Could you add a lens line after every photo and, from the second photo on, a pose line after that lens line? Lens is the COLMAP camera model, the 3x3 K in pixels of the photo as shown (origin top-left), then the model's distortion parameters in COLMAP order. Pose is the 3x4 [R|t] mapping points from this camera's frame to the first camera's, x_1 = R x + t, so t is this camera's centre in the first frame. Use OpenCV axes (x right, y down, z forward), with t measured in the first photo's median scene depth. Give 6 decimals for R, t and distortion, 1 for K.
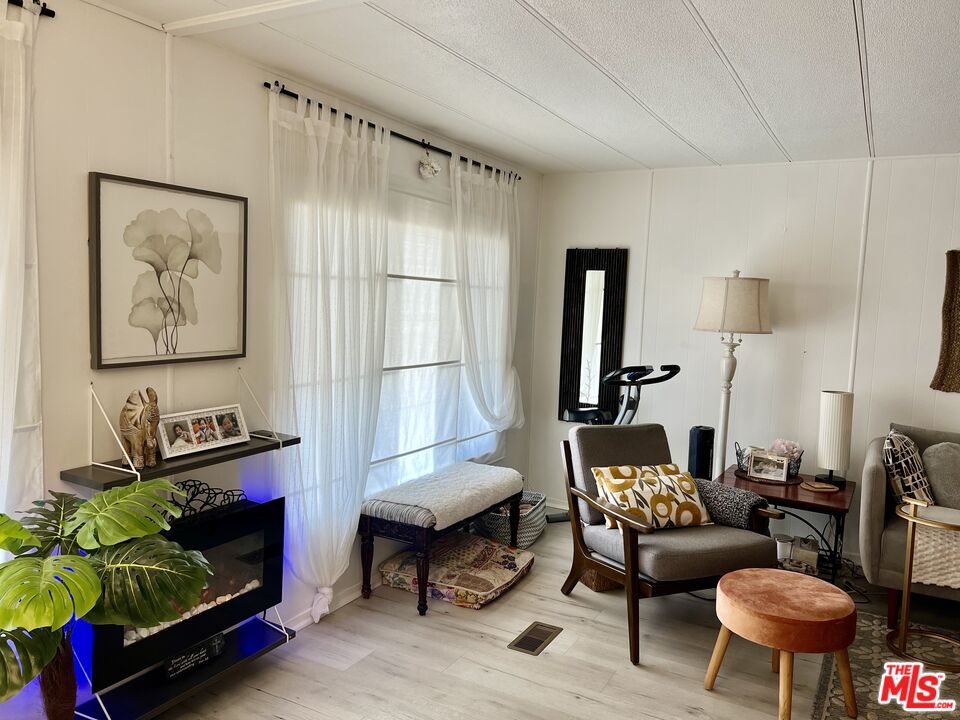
lens RADIAL K [[721.9, 0, 479.5], [0, 721.9, 368.6], [0, 0, 1]] dist [0.074009, -0.112397]
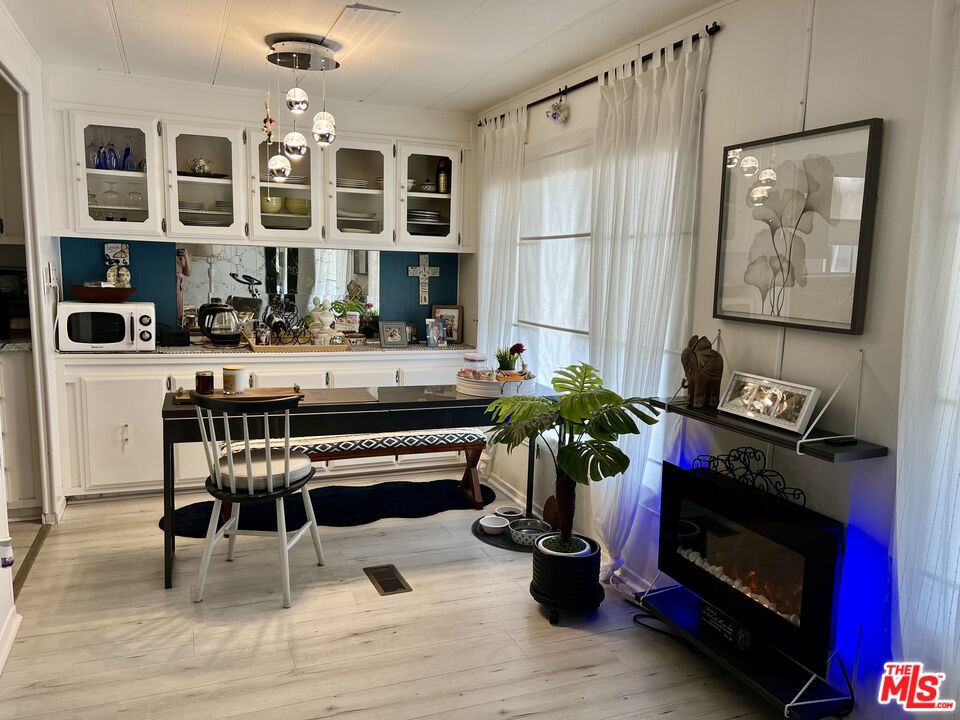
lens RADIAL K [[721.9, 0, 479.5], [0, 721.9, 368.6], [0, 0, 1]] dist [0.074009, -0.112397]
pose [[-0.622177, 0.062716, -0.780360, 0.567897], [-0.134271, 0.973468, 0.185289, -0.077635], [0.771276, 0.220063, -0.597249, 1.293913]]
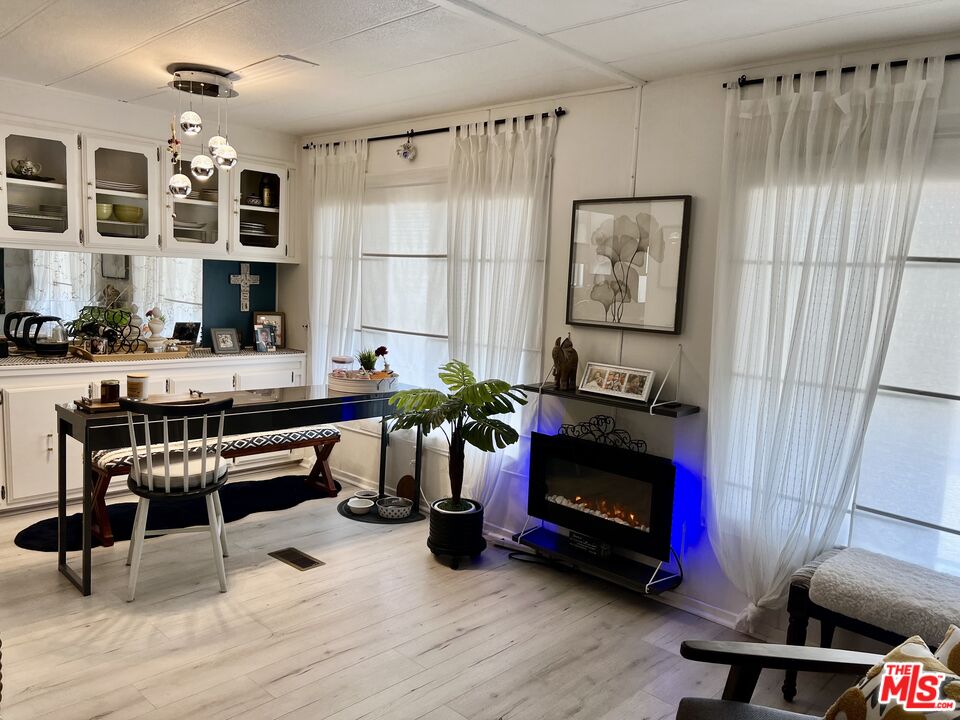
lens RADIAL K [[721.9, 0, 479.5], [0, 721.9, 368.6], [0, 0, 1]] dist [0.074009, -0.112397]
pose [[-0.248684, 0.075313, -0.965652, 0.966586], [-0.162501, 0.979597, 0.118249, -0.053984], [0.954856, 0.186326, -0.231371, 1.091745]]
